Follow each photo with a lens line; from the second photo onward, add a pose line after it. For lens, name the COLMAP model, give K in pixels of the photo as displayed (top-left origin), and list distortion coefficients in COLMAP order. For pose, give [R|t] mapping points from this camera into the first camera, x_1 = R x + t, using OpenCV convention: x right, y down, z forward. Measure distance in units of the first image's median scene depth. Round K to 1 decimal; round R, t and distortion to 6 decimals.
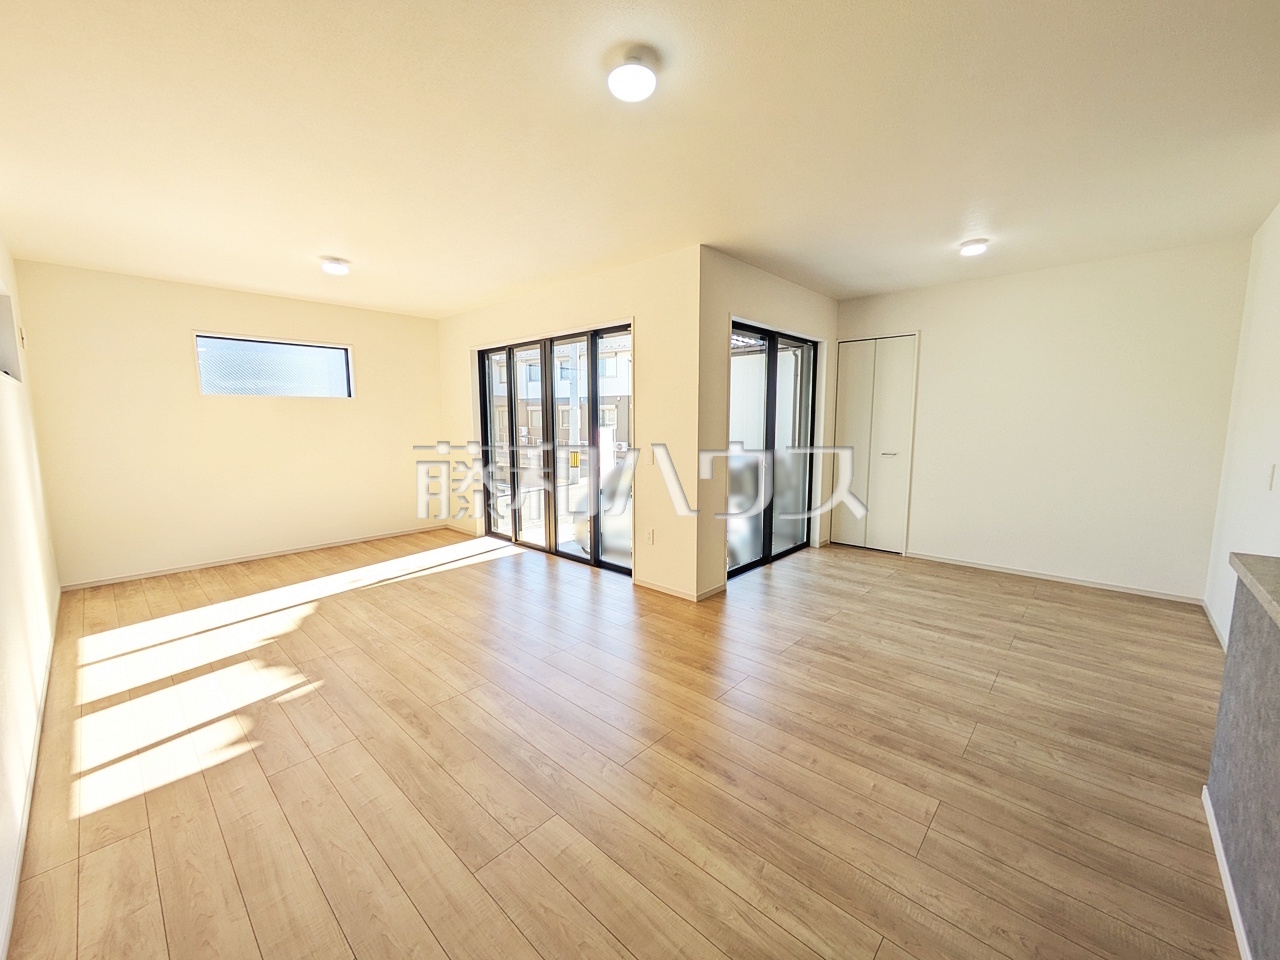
lens RADIAL K [[505.3, 0, 640.0], [0, 505.3, 480.0], [0, 0, 1]] dist [0.001075, 0.000294]
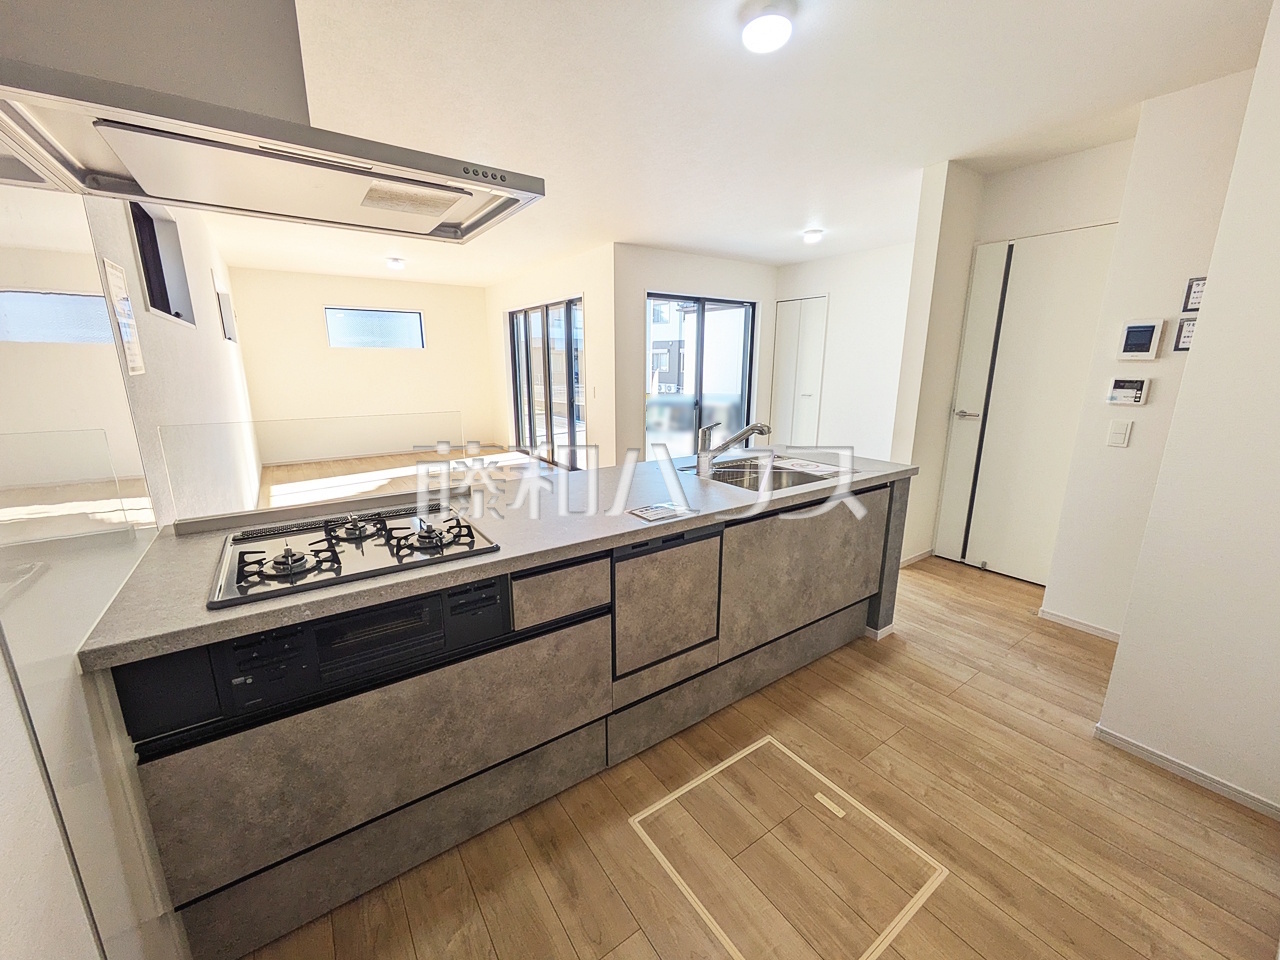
lens RADIAL K [[505.3, 0, 640.0], [0, 505.3, 480.0], [0, 0, 1]] dist [0.001075, 0.000294]
pose [[0.976972, 0.053127, -0.206648, 0.519357], [-0.030203, 0.993187, 0.112548, 0.039971], [0.211220, -0.103714, 0.971921, -0.446127]]
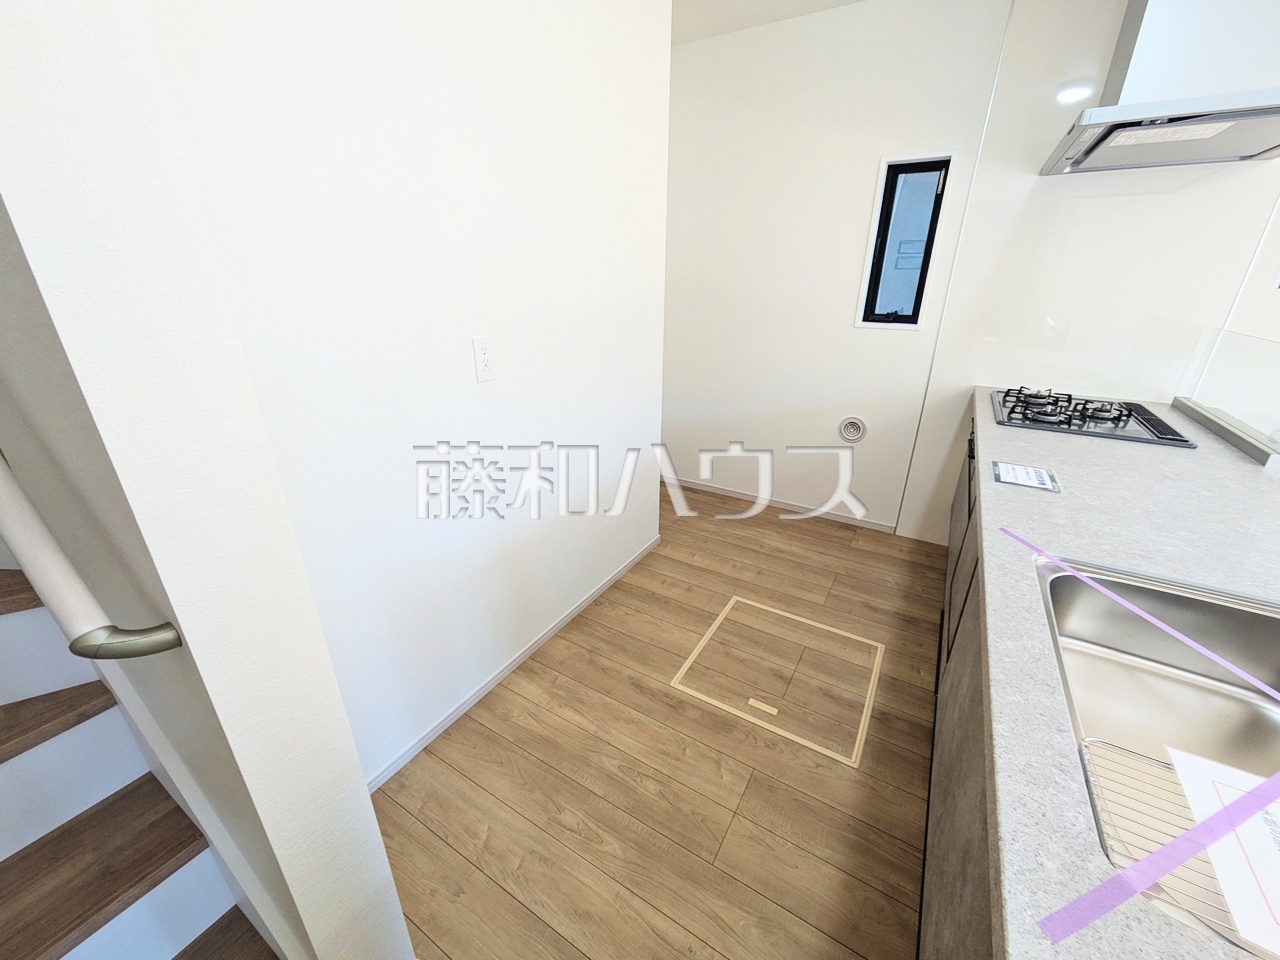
lens RADIAL K [[505.3, 0, 640.0], [0, 505.3, 480.0], [0, 0, 1]] dist [0.001075, 0.000294]
pose [[-0.978520, 0.072784, -0.192876, 0.811291], [-0.031569, 0.871662, 0.489091, -0.056445], [0.203721, 0.484674, -0.850640, 0.308263]]
